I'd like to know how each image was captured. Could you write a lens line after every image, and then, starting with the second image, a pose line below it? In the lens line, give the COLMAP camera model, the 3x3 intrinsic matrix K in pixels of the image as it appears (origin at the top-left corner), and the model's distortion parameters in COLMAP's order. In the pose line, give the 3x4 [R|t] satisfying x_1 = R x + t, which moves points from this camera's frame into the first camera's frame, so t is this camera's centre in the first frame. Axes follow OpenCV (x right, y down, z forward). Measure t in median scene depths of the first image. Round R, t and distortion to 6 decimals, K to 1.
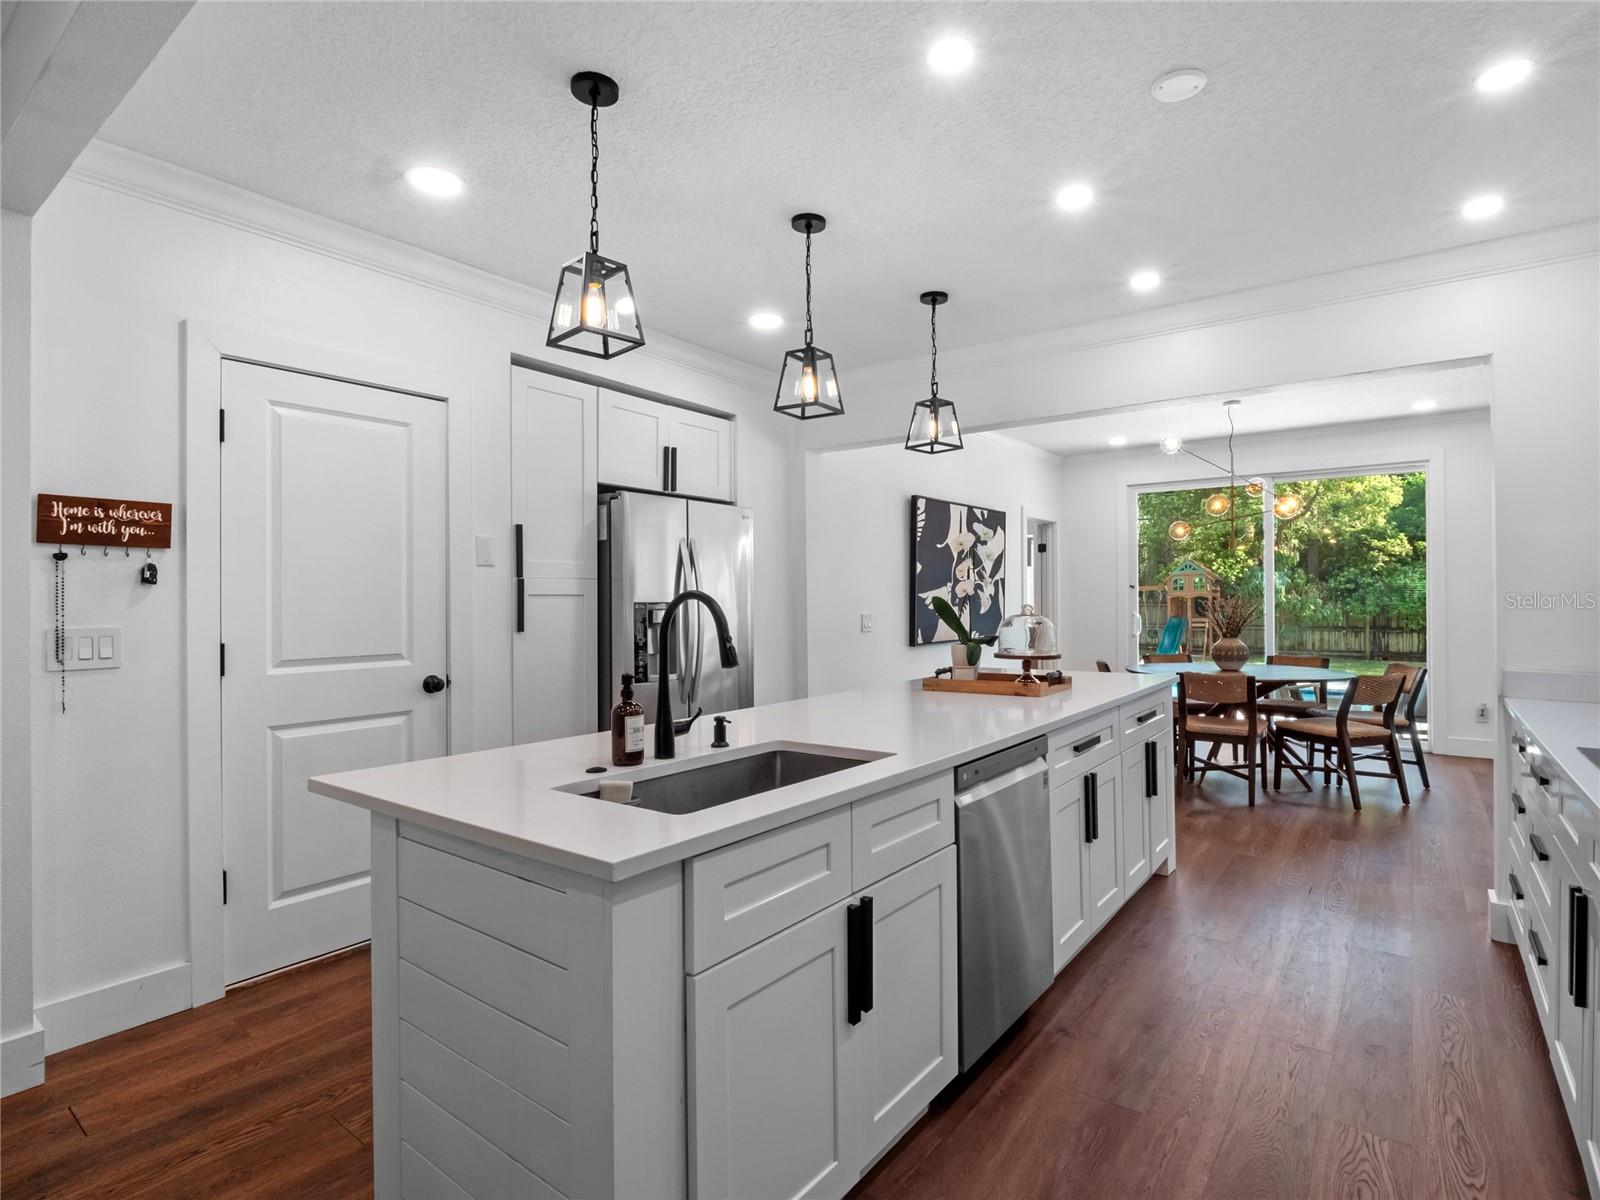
lens RADIAL K [[809.7, 0, 808.9], [0, 809.7, 595.5], [0, 0, 1]] dist [-0.003193, -0.002869]
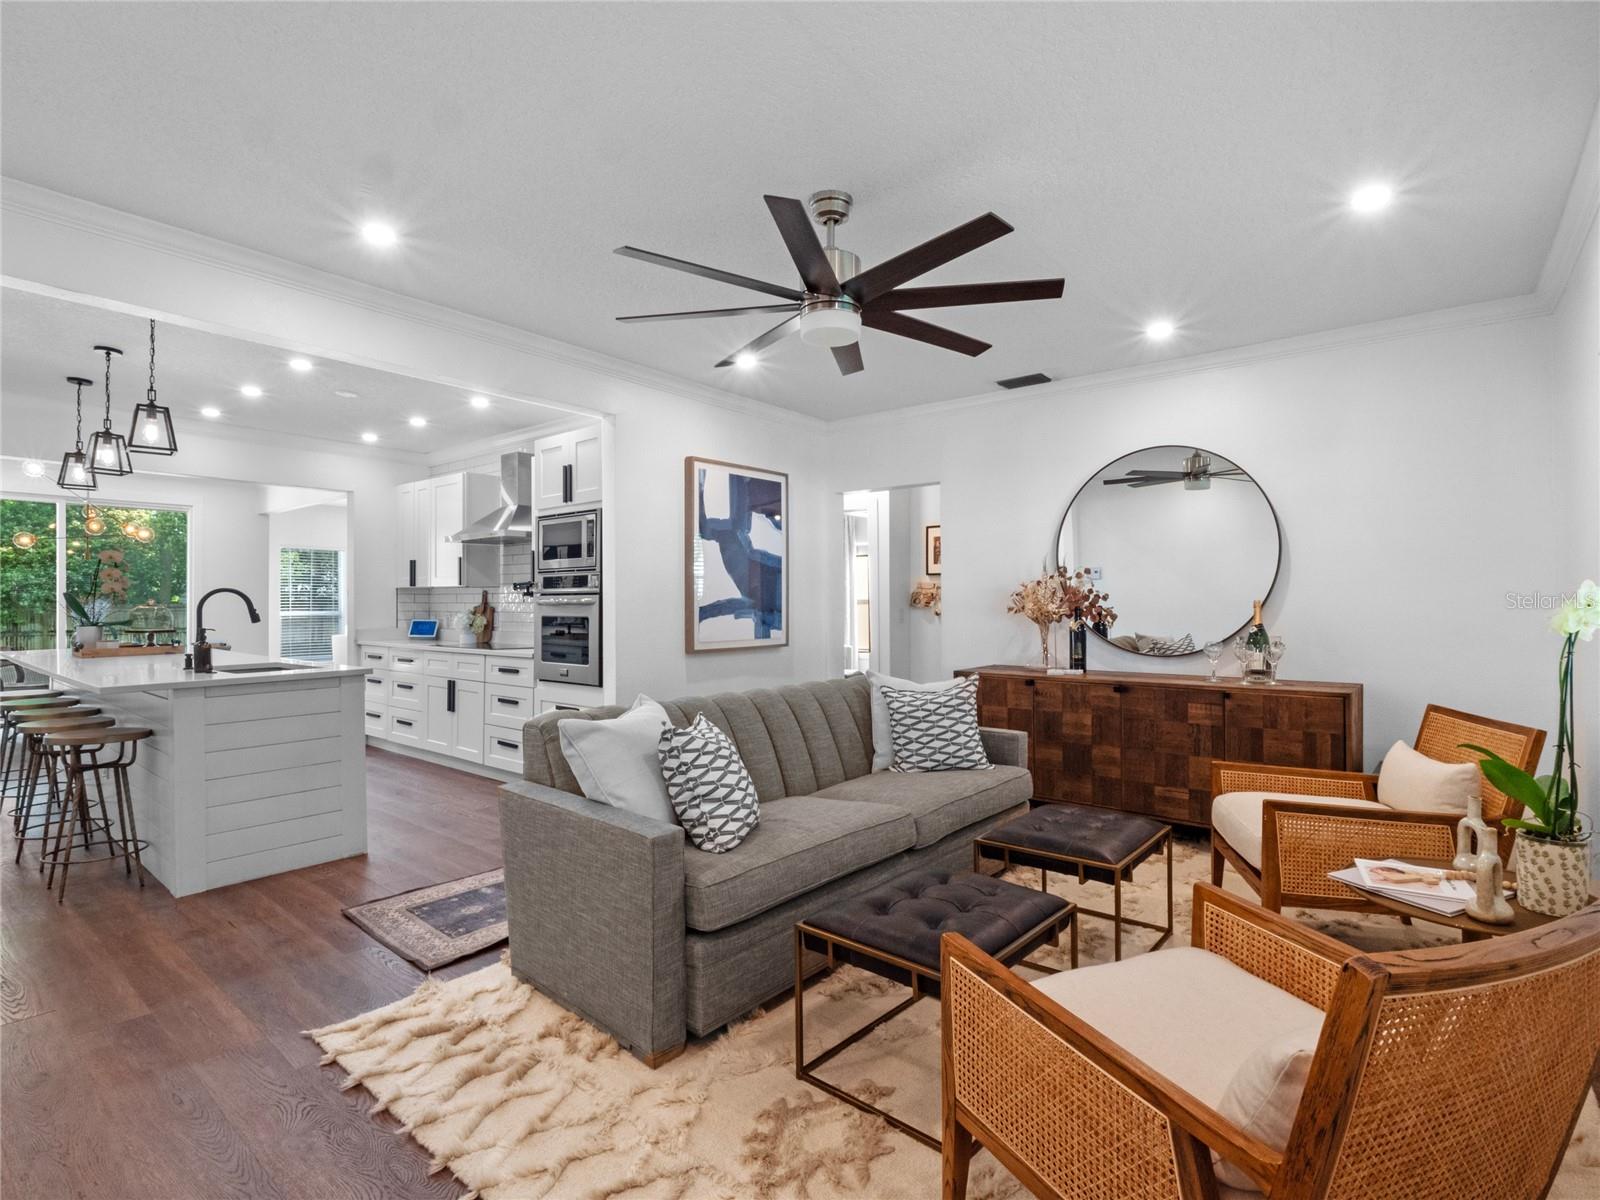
lens RADIAL K [[785.1, 0, 804.8], [0, 785.1, 601.0], [0, 0, 1]] dist [-0.012935, -0.001905]
pose [[0.035375, 0.008086, 0.999341, -1.138637], [-0.005637, 0.999953, -0.007892, 0.019600], [-0.999358, -0.005355, 0.035419, -0.311879]]
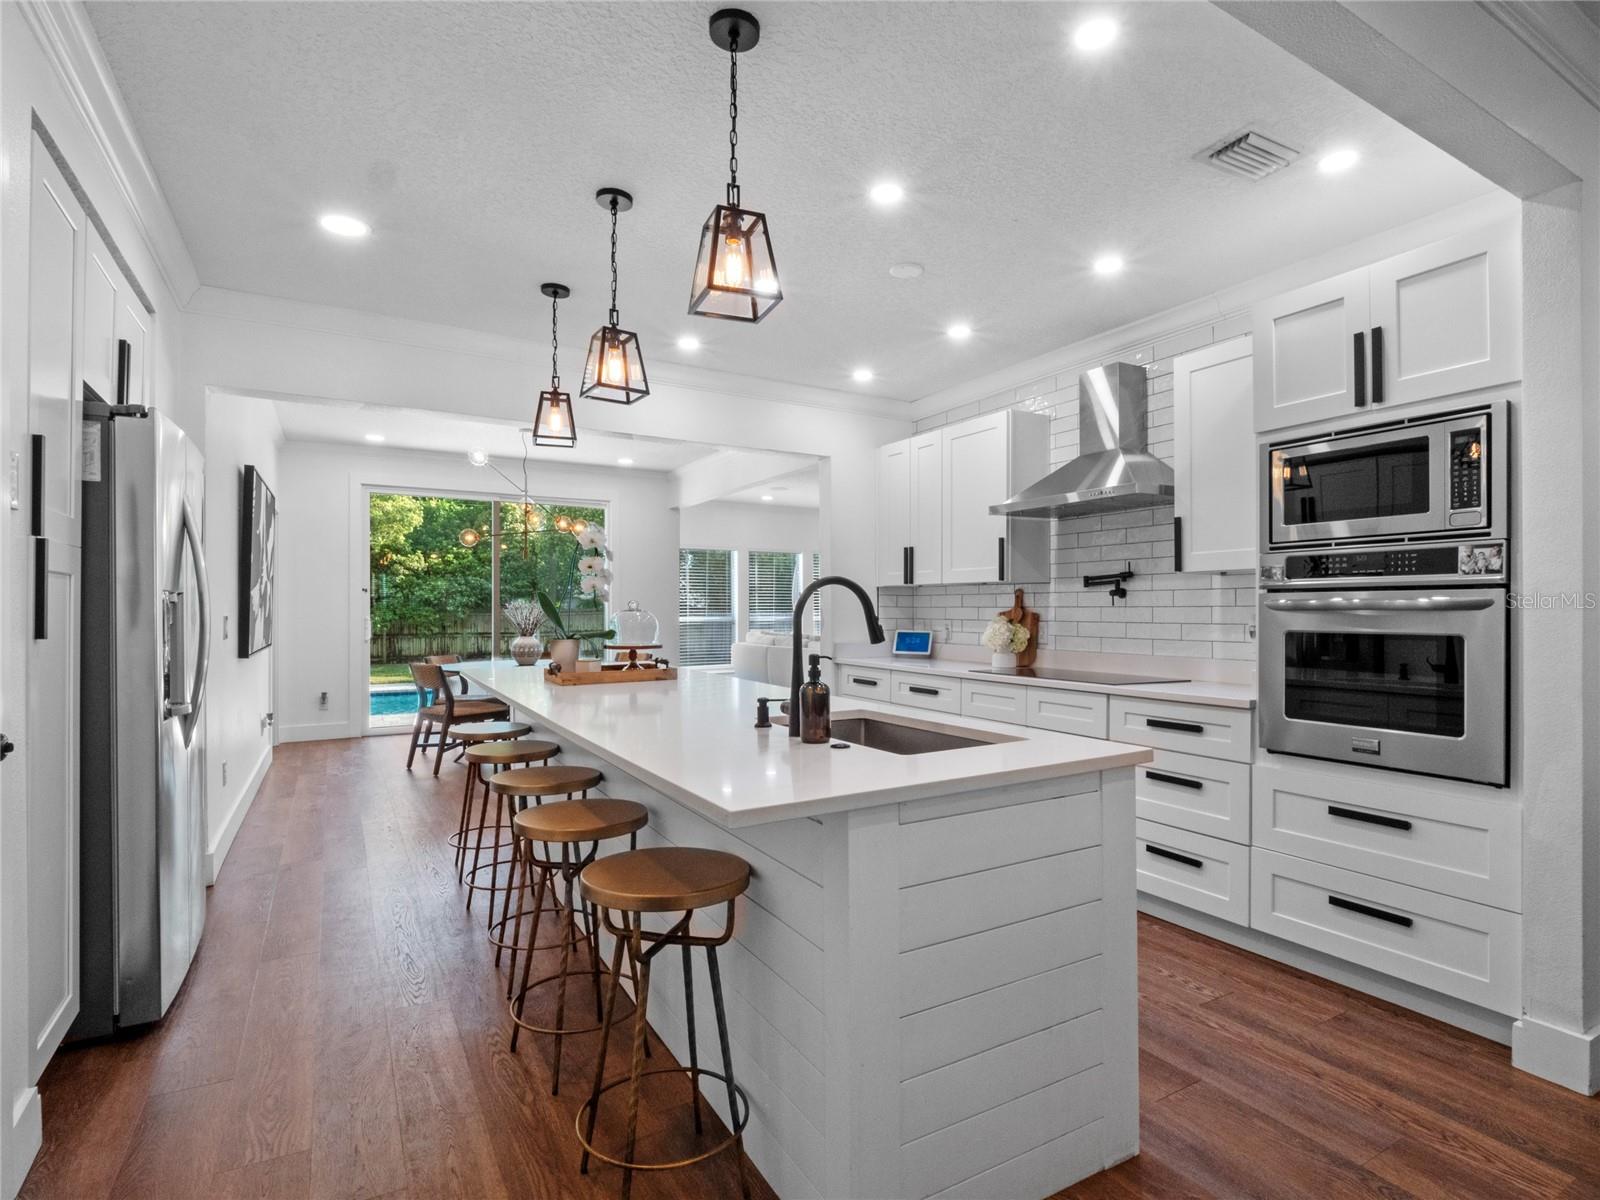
lens RADIAL K [[807.3, 0, 809.2], [0, 807.3, 610.0], [0, 0, 1]] dist [-0.002124, -0.001393]
pose [[0.389610, 0.003699, 0.920973, -0.627287], [-0.007280, 0.999973, -0.000936, 0.022017], [-0.920951, -0.006340, 0.389626, 0.324076]]
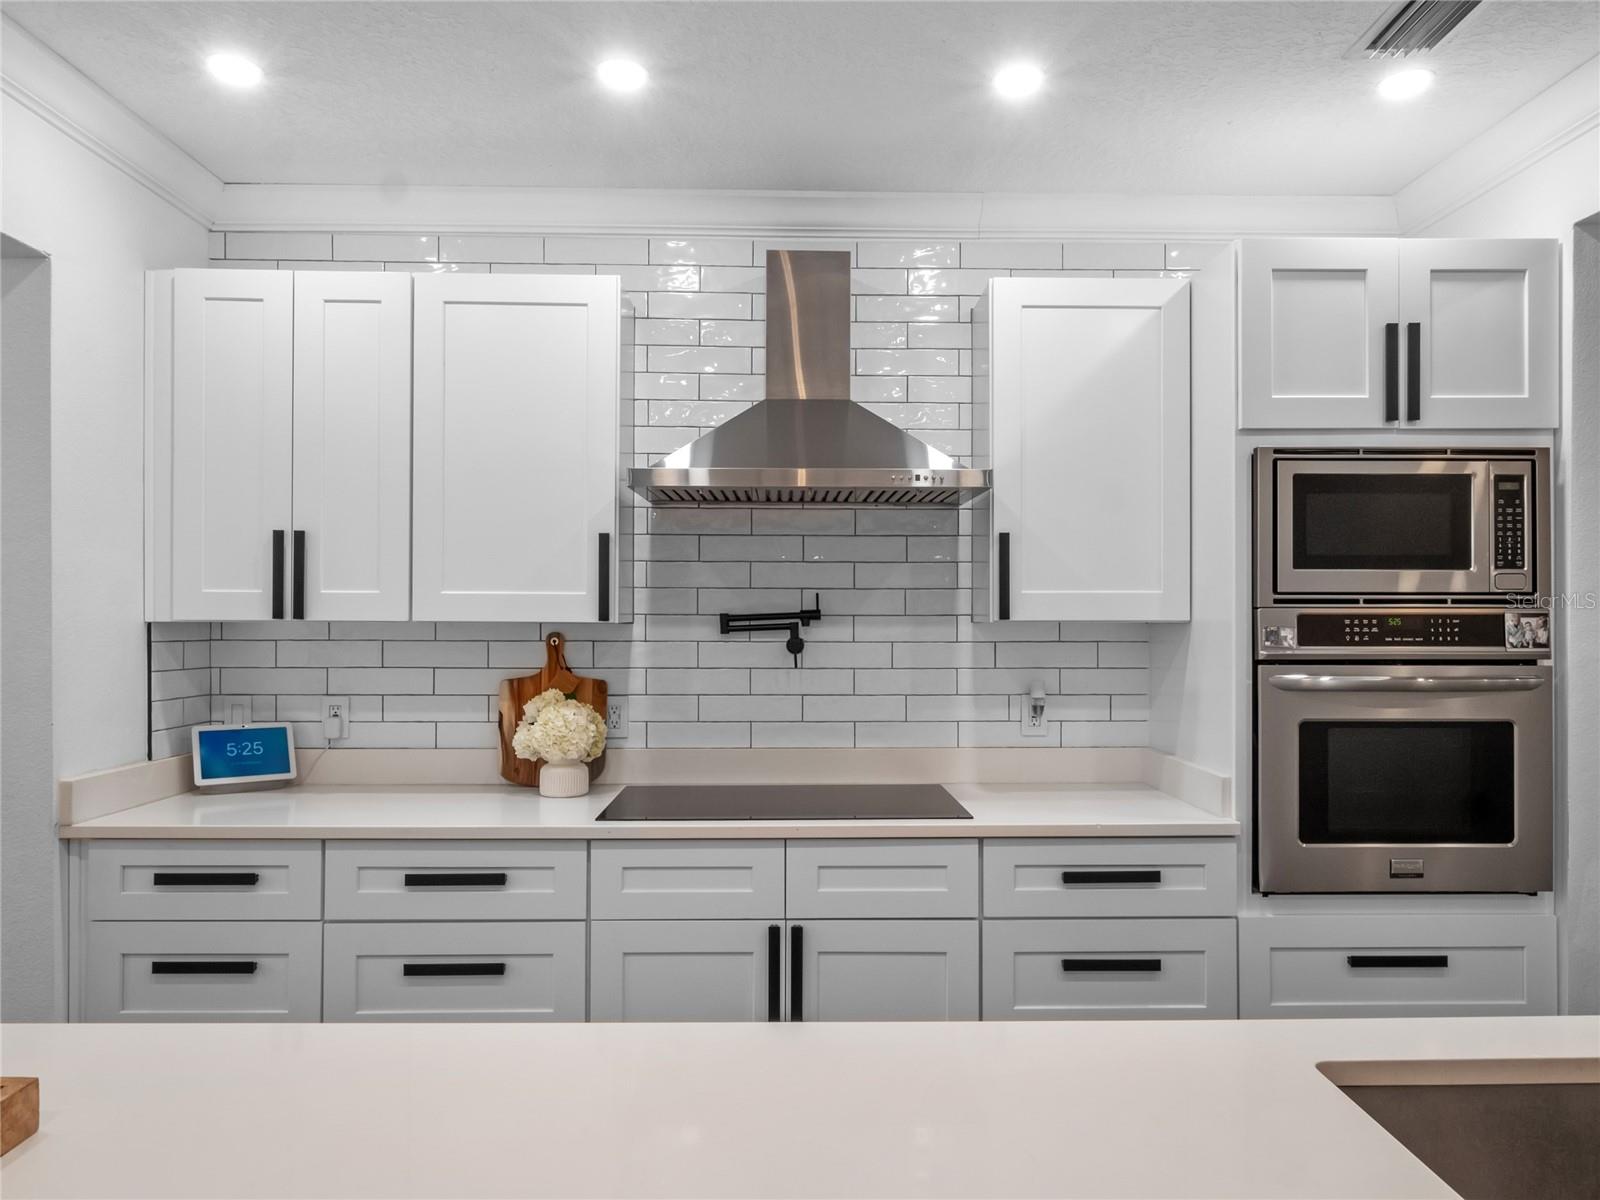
lens RADIAL K [[1051.1, 0, 809.1], [0, 1051.1, 610.7], [0, 0, 1]] dist [0.004539, 0.001169]
pose [[-0.618796, 0.005168, 0.785535, -0.097974], [-0.004547, 0.999938, -0.010161, -0.025836], [-0.785539, -0.009859, -0.618734, 0.891288]]
